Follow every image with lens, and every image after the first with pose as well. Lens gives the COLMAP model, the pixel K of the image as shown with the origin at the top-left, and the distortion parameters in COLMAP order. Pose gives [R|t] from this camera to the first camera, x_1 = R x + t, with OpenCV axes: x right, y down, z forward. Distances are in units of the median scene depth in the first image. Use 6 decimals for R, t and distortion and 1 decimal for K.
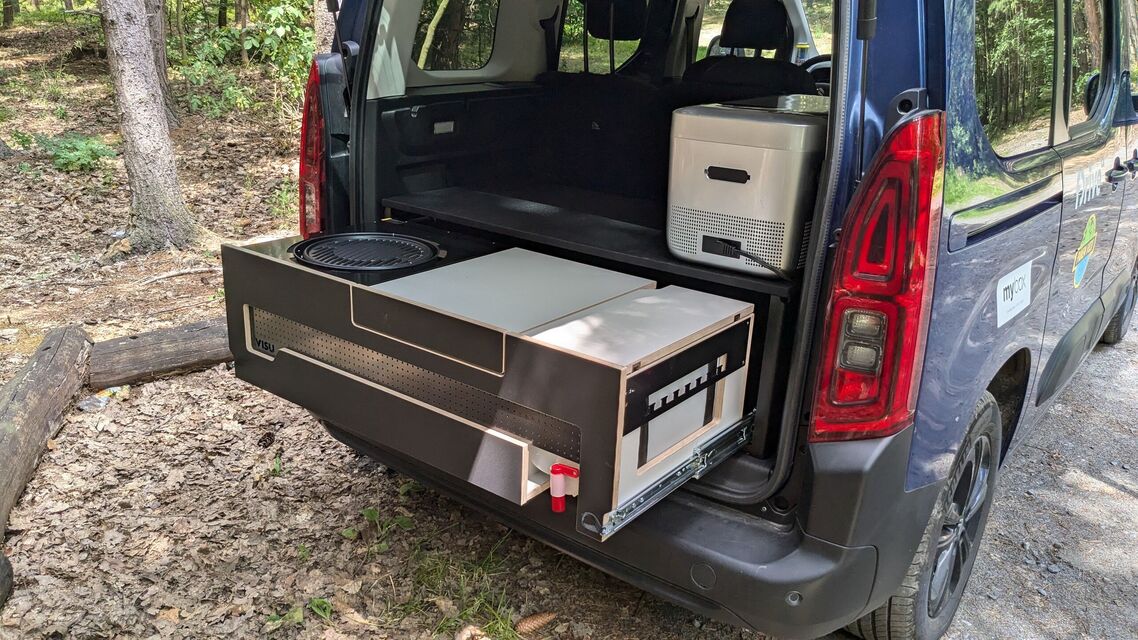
lens RADIAL K [[903.5, 0, 547.0], [0, 903.5, 335.3], [0, 0, 1]] dist [0.049613, -0.115886]
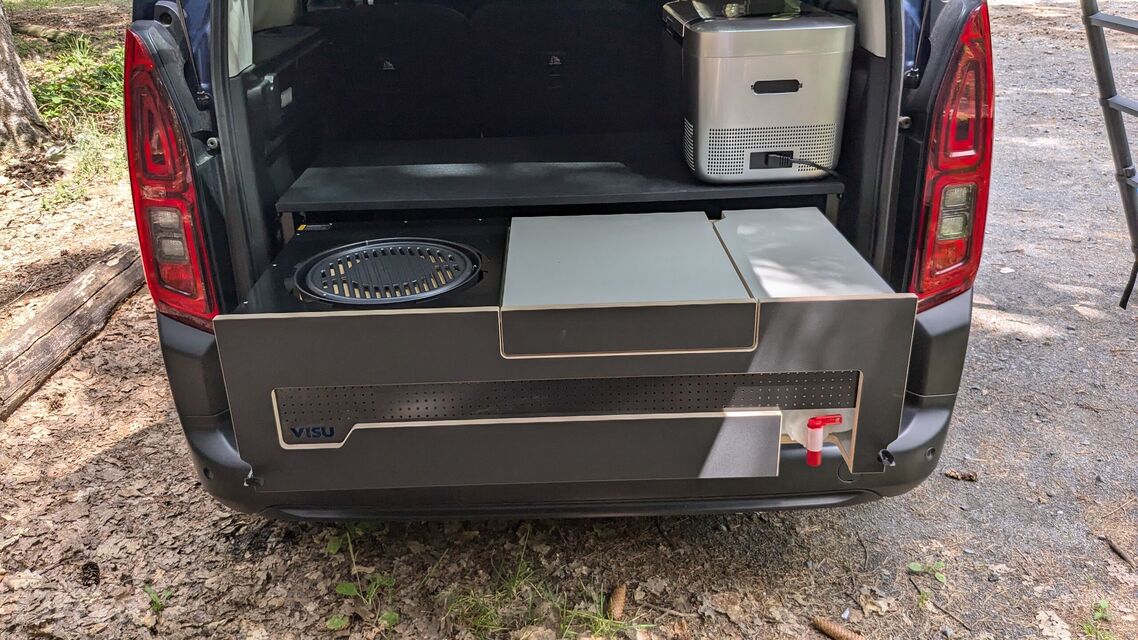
lens RADIAL K [[911.5, 0, 548.6], [0, 911.5, 313.9], [0, 0, 1]] dist [0.054365, -0.113173]
pose [[0.778998, -0.309904, 0.545088, -0.603913], [0.269561, 0.950409, 0.155108, -0.160704], [-0.566126, 0.026106, 0.823906, 0.319657]]
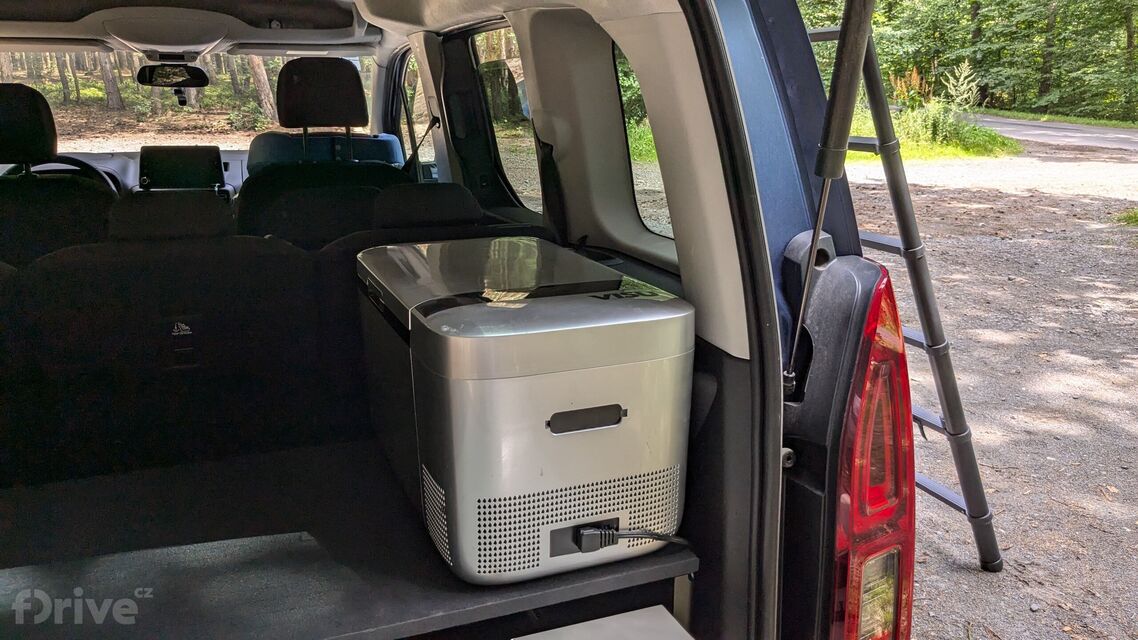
lens RADIAL K [[913.8, 0, 544.3], [0, 913.8, 343.8], [0, 0, 1]] dist [0.054819, -0.114041]
pose [[0.512394, -0.255668, 0.819809, -0.263556], [0.306427, 0.946242, 0.103577, -0.282682], [-0.802219, 0.198139, 0.563192, 0.680204]]
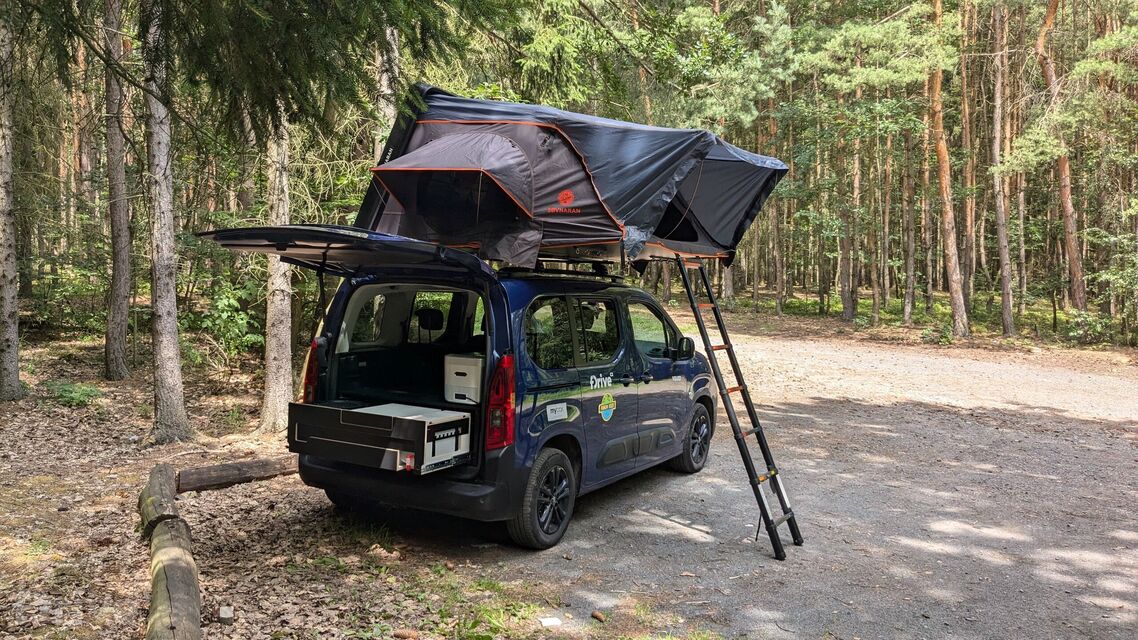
lens RADIAL K [[911.5, 0, 548.6], [0, 911.5, 313.9], [0, 0, 1]] dist [0.054365, -0.113173]
pose [[0.986152, 0.001640, 0.165834, -0.033863], [0.048359, 0.953650, -0.297007, 0.596101], [-0.158635, 0.300914, 0.940365, -2.163957]]
